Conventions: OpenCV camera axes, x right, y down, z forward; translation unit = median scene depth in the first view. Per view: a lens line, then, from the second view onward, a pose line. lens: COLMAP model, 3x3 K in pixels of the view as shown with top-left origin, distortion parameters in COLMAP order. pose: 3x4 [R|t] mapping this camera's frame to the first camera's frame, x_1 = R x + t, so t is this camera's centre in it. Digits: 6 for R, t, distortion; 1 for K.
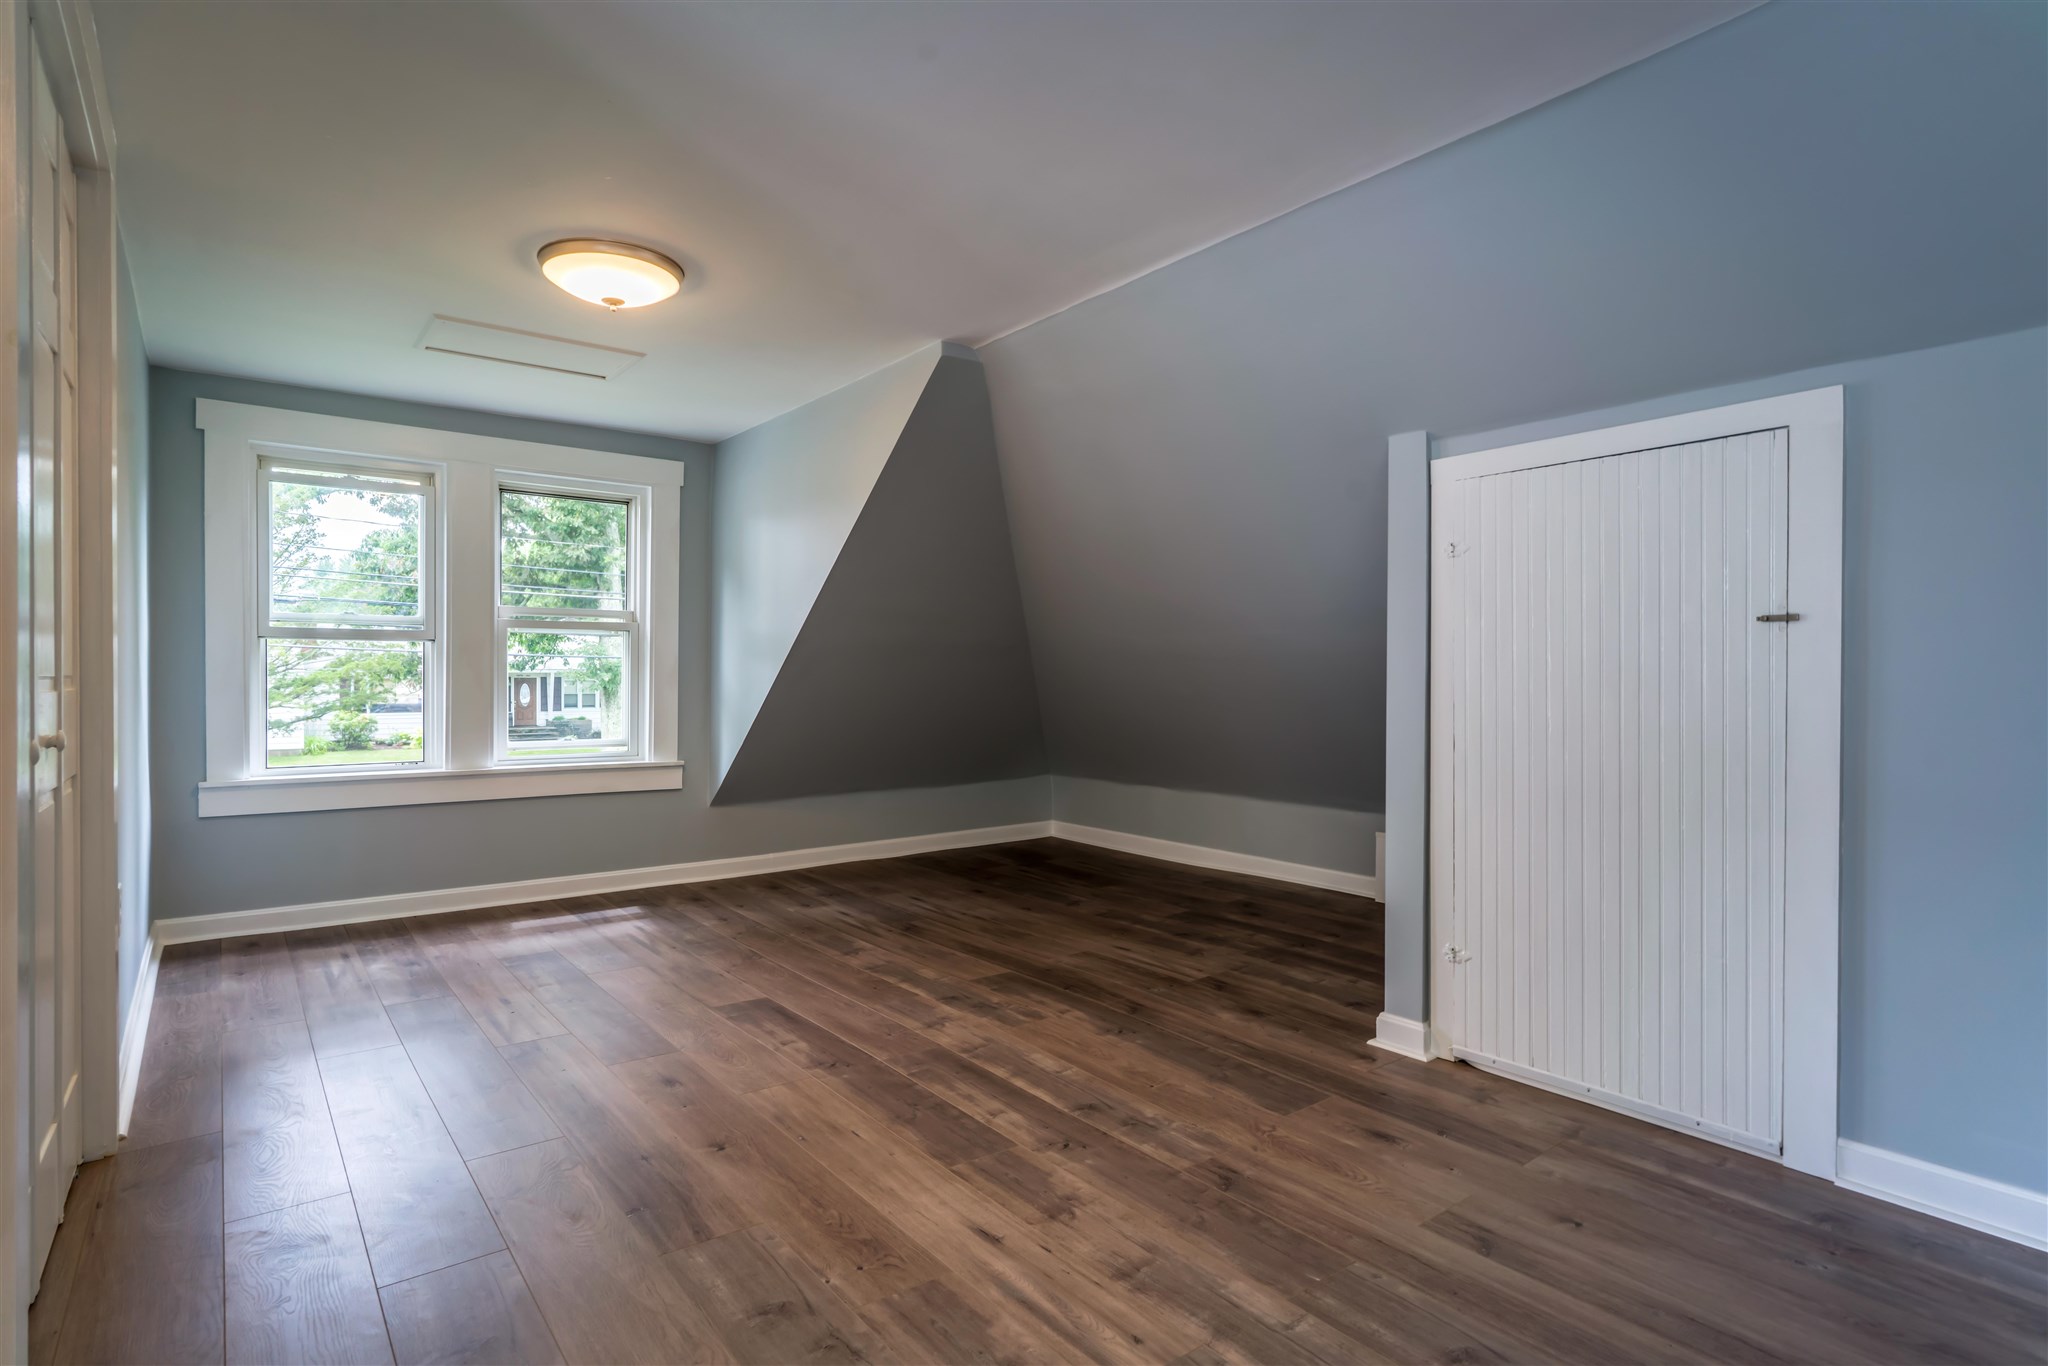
lens RADIAL K [[1047.1, 0, 1020.8], [0, 1047.1, 687.7], [0, 0, 1]] dist [-0.002343, 0.002349]
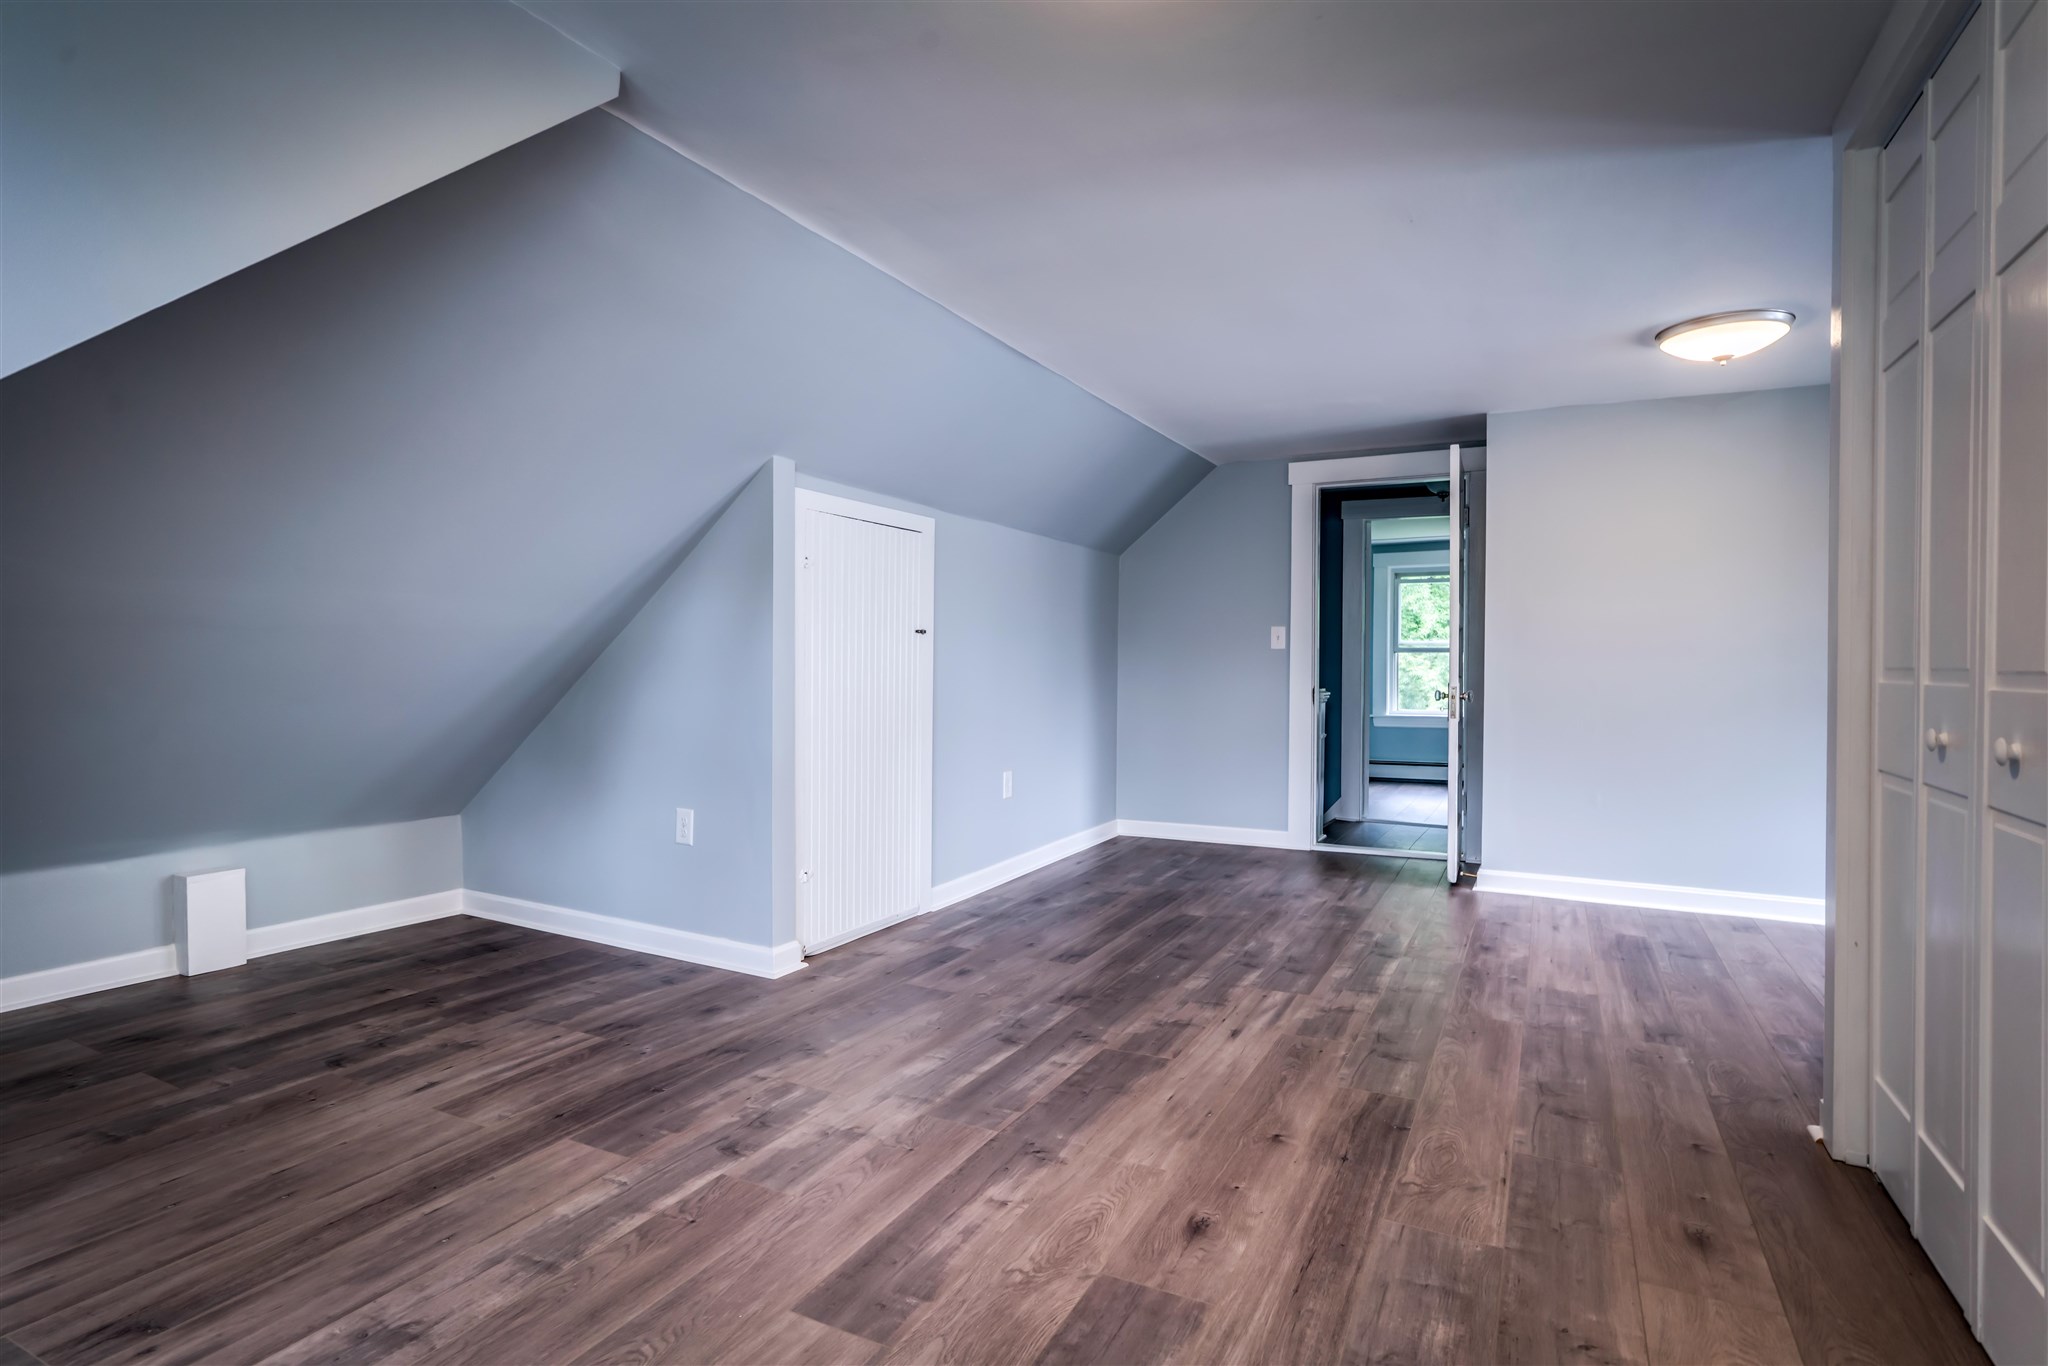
lens RADIAL K [[1047.1, 0, 1011.3], [0, 1047.1, 668.5], [0, 0, 1]] dist [-0.002343, 0.002349]
pose [[-0.421011, -0.008174, 0.907019, -0.866997], [-0.001514, 0.999964, 0.008309, -0.011903], [-0.907054, 0.002125, -0.421008, 1.321224]]
